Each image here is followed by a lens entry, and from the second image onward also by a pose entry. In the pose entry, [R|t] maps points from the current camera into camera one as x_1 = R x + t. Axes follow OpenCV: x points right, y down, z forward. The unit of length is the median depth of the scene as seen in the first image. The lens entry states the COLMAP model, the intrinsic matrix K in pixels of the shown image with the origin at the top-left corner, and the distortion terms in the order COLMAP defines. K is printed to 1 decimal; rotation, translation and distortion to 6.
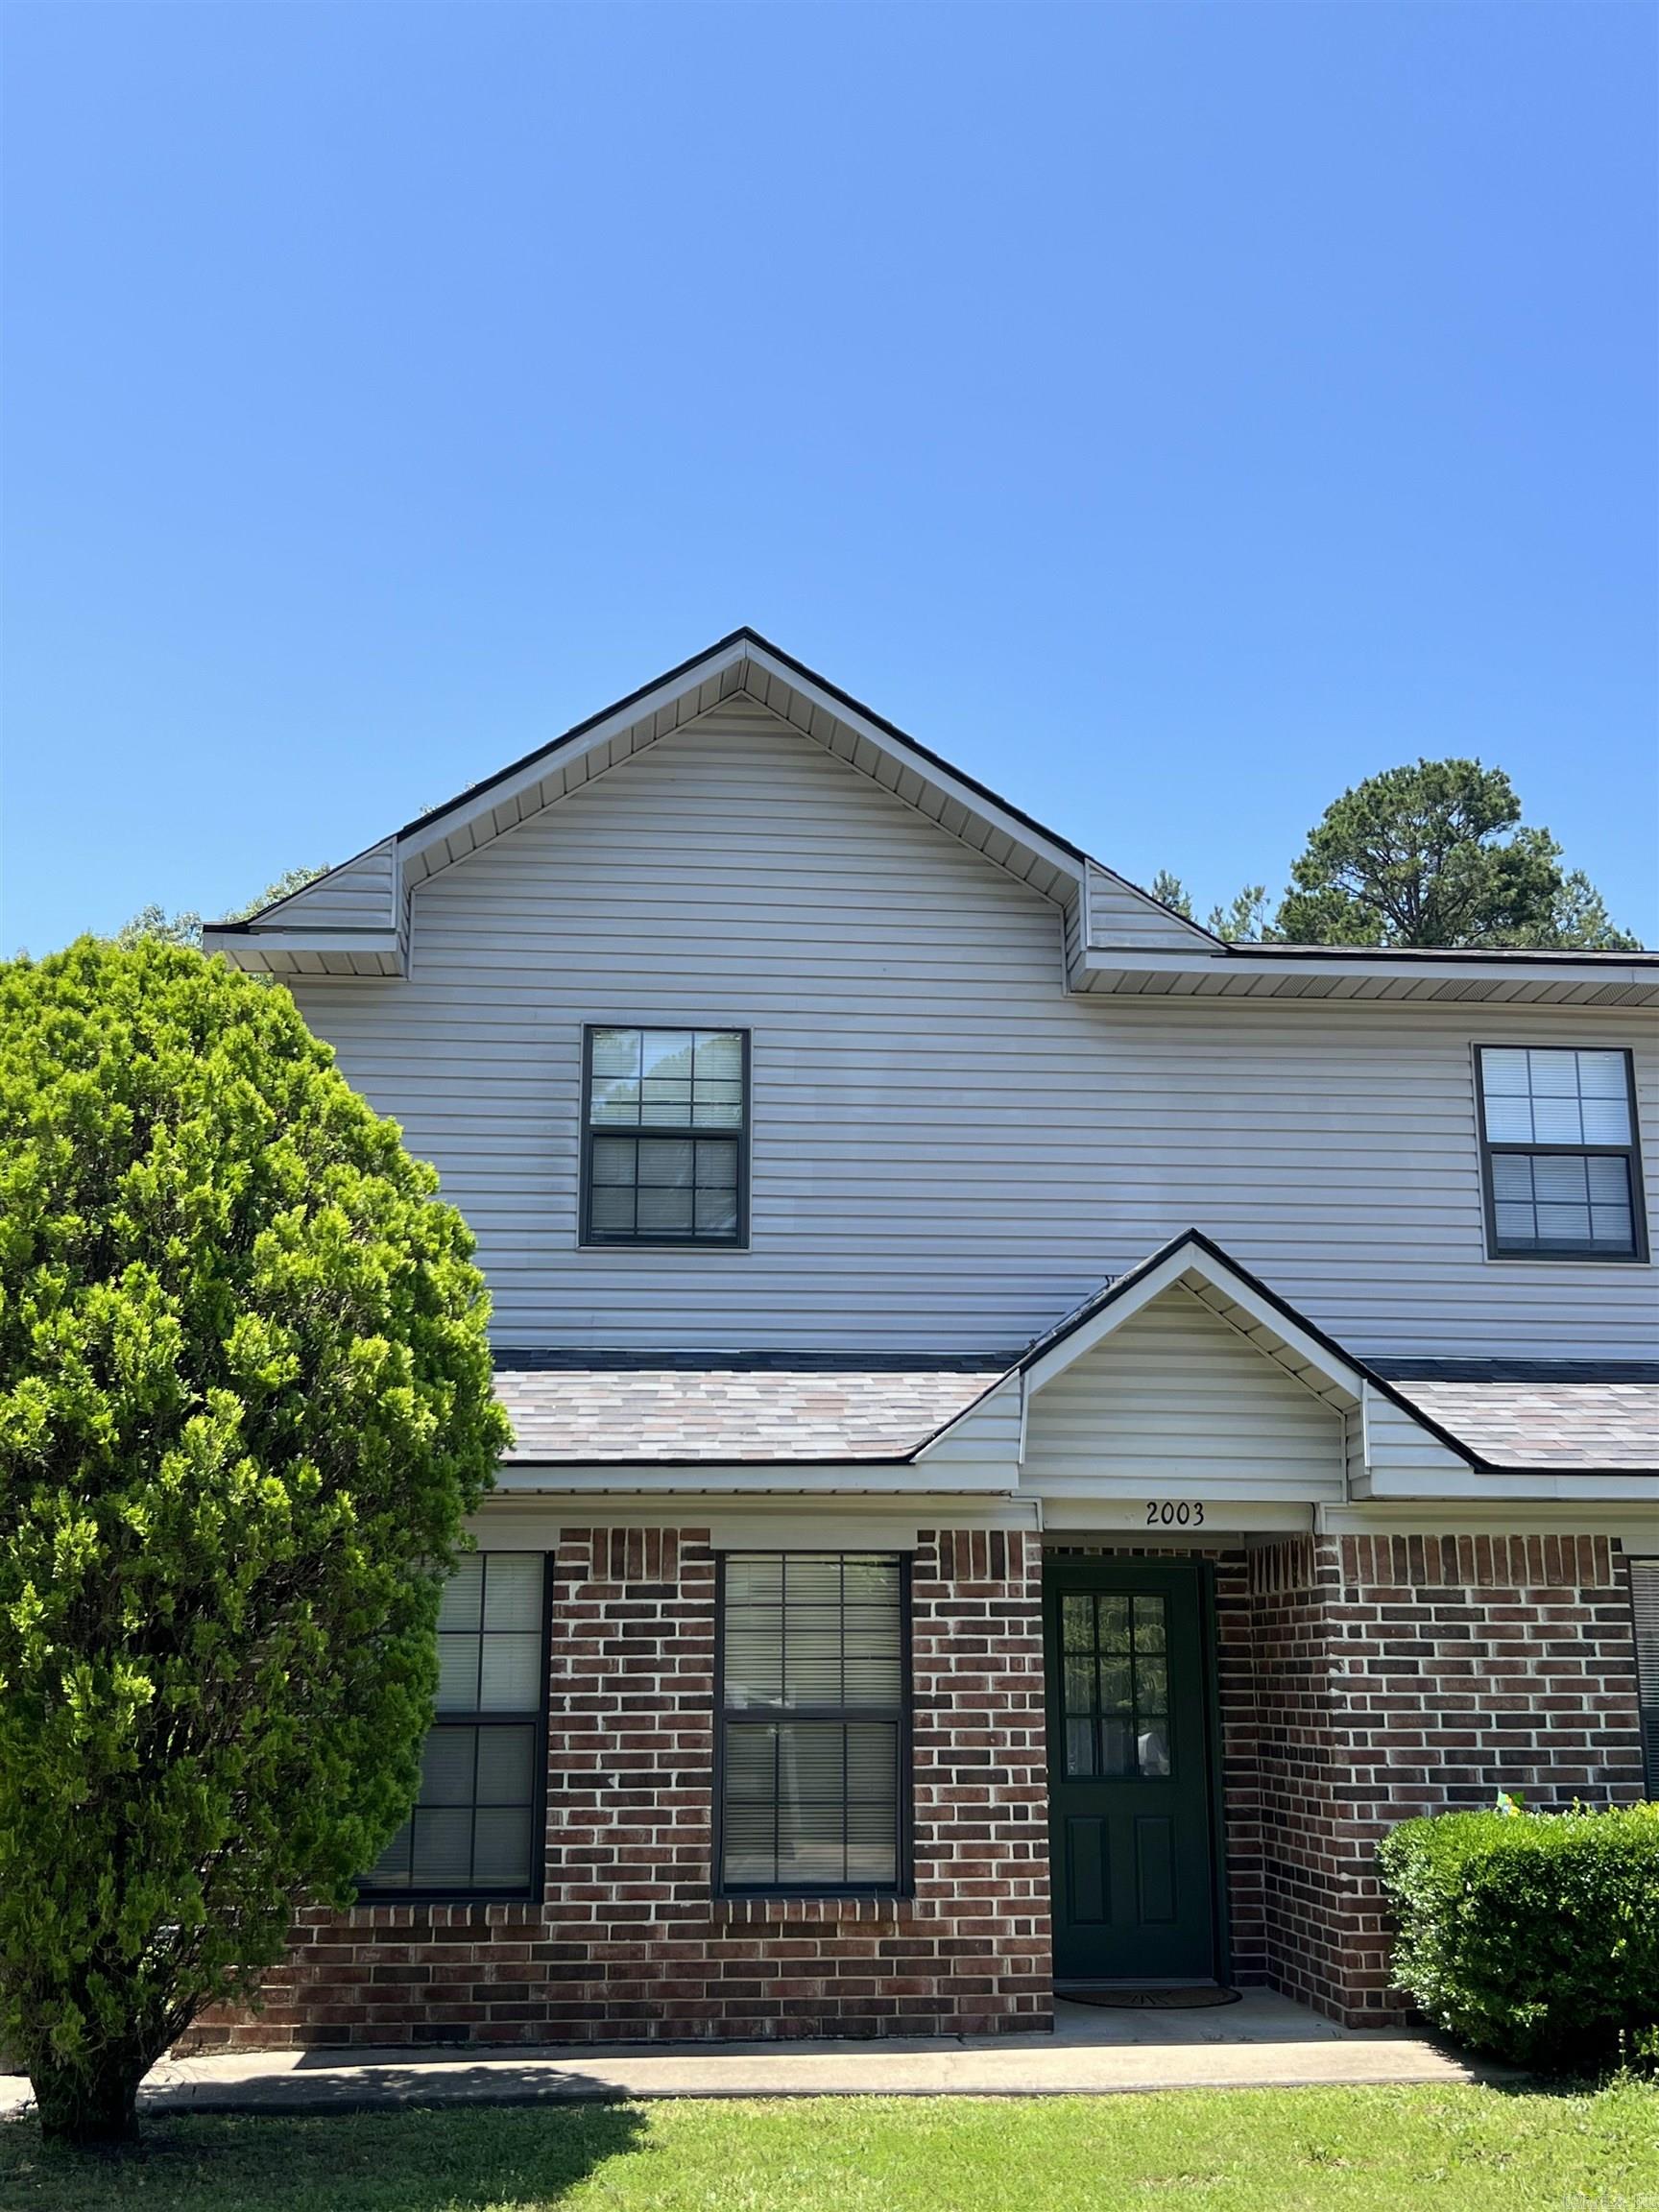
lens RADIAL K [[2413.9, 0, 827.4], [0, 2413.9, 1096.1], [0, 0, 1]] dist [0.019646, 0.000000]
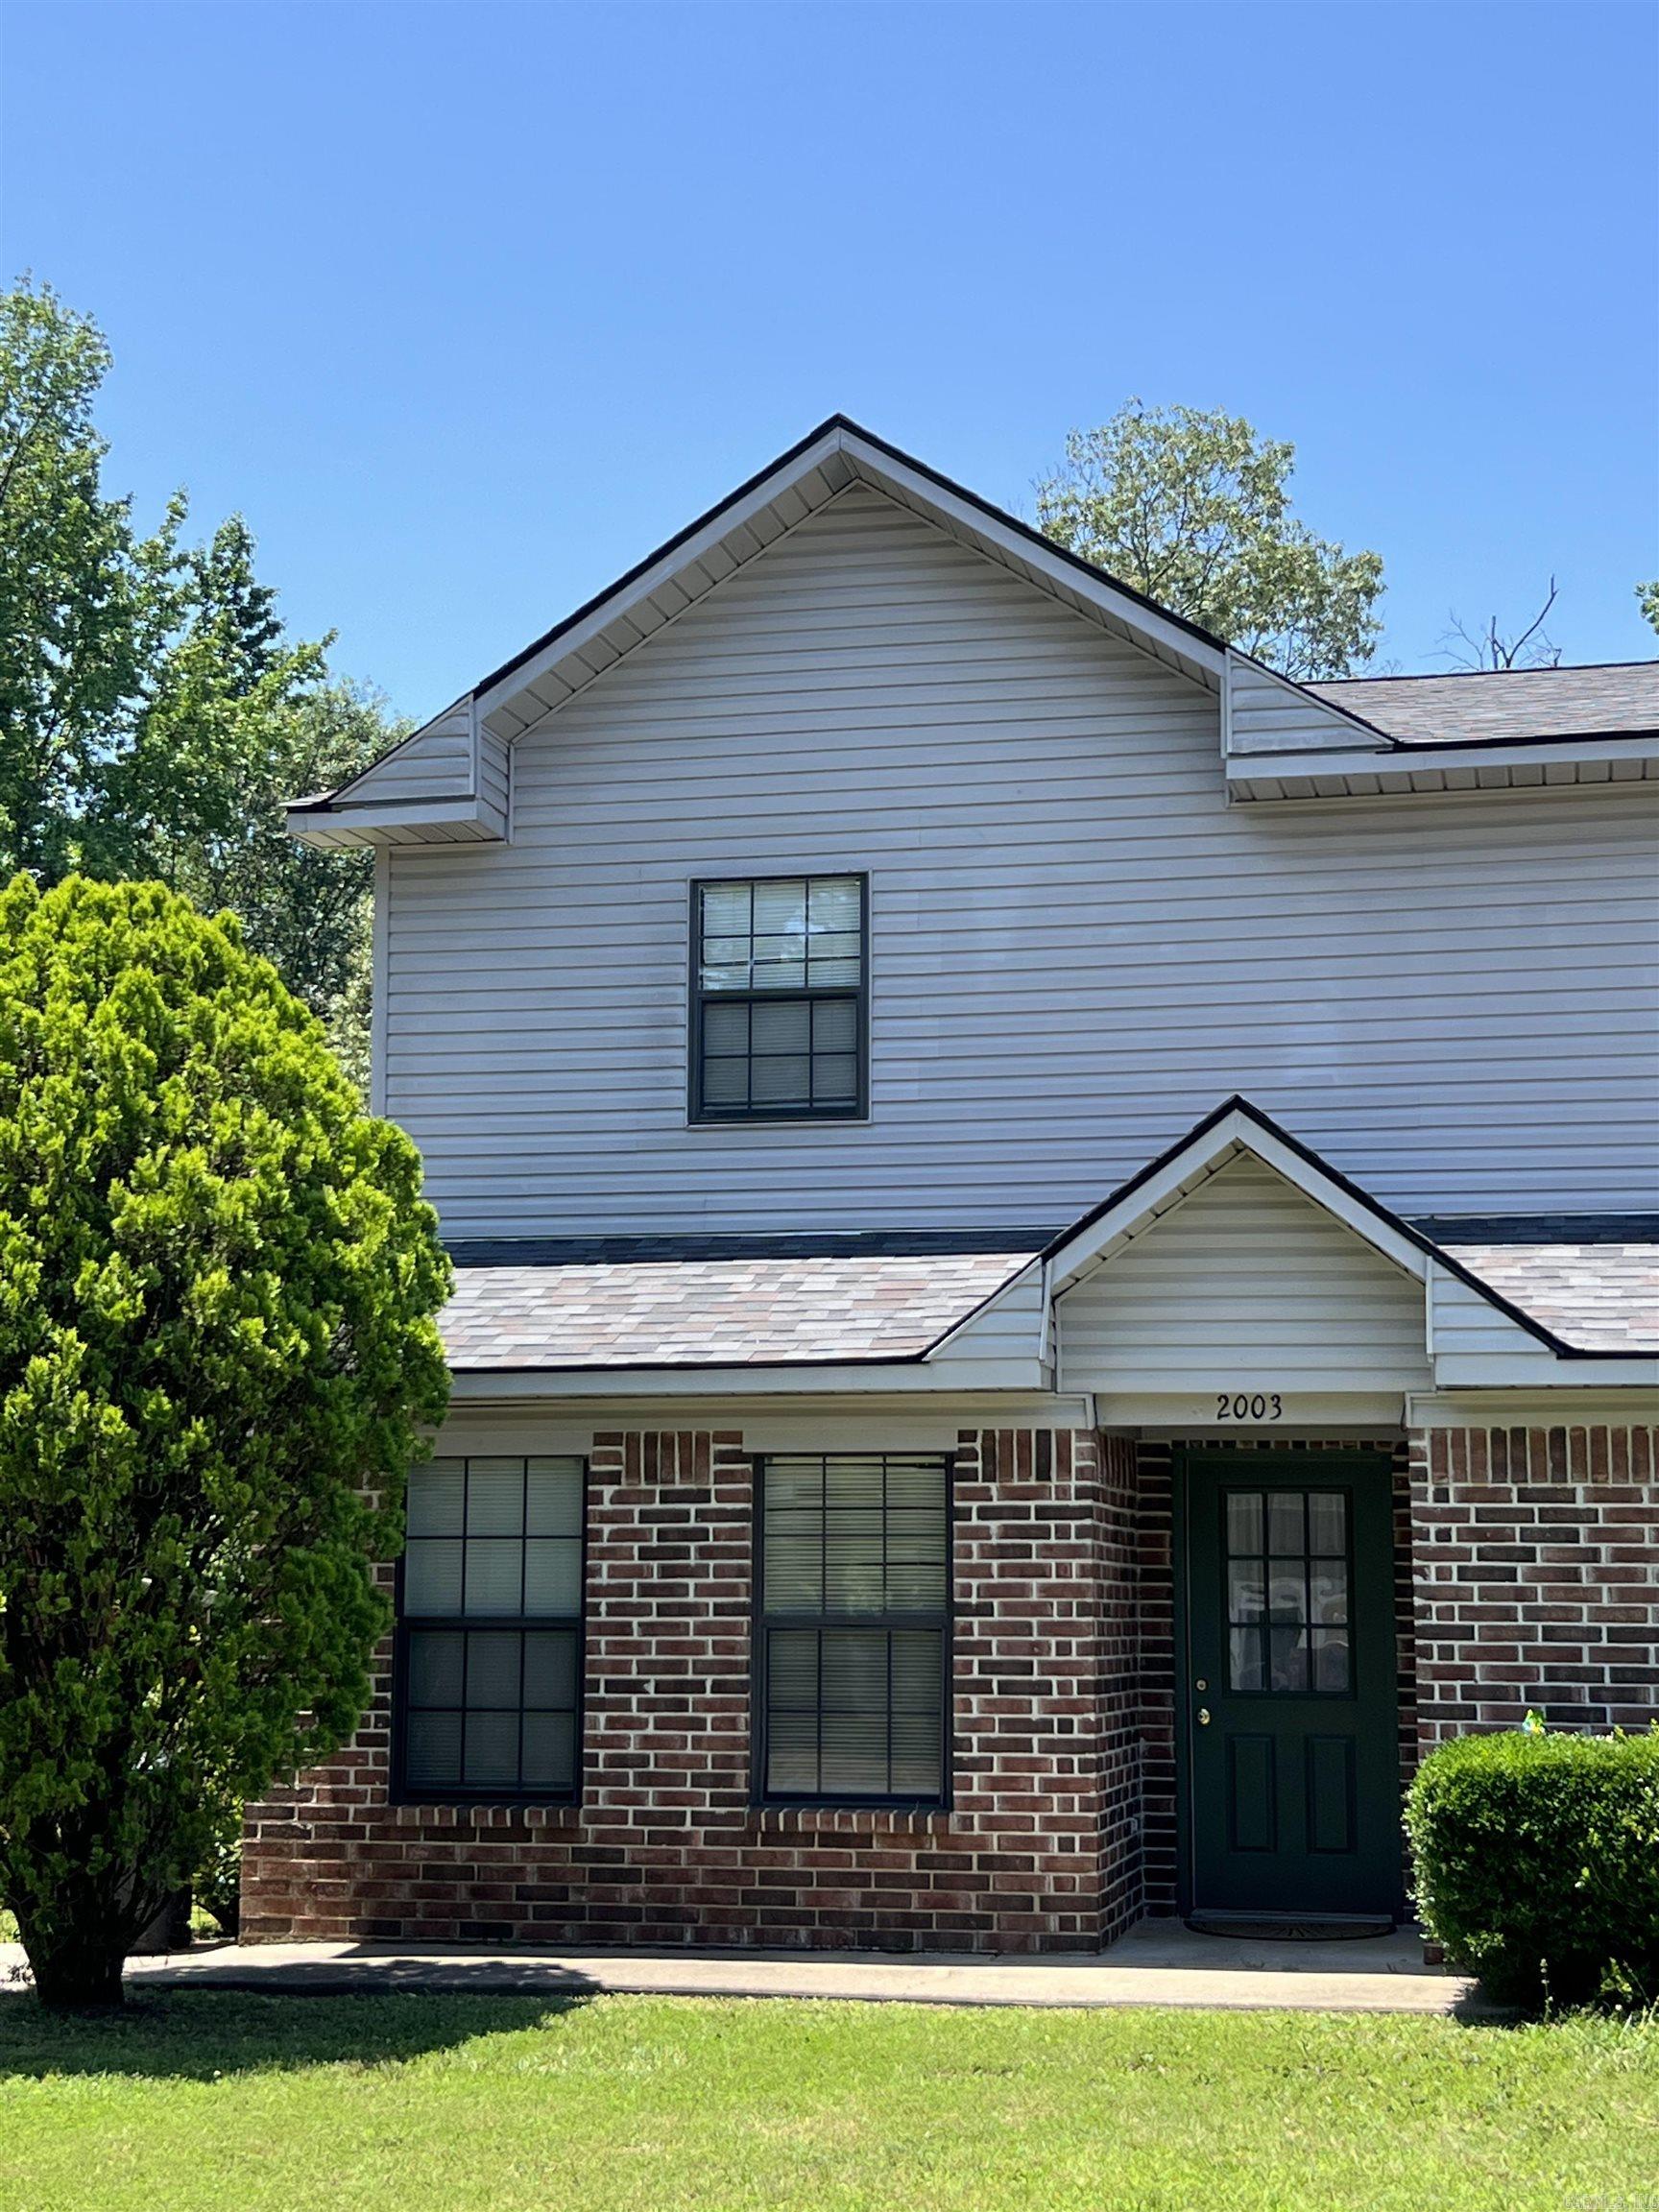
lens RADIAL K [[3389.4, 0, 834.6], [0, 3389.4, 1130.2], [0, 0, 1]] dist [0.088911, 0.000000]
pose [[0.949716, -0.039110, -0.310660, 0.407110], [0.072810, 0.992556, 0.097631, -0.067115], [0.304529, -0.115341, 0.945494, -0.243311]]
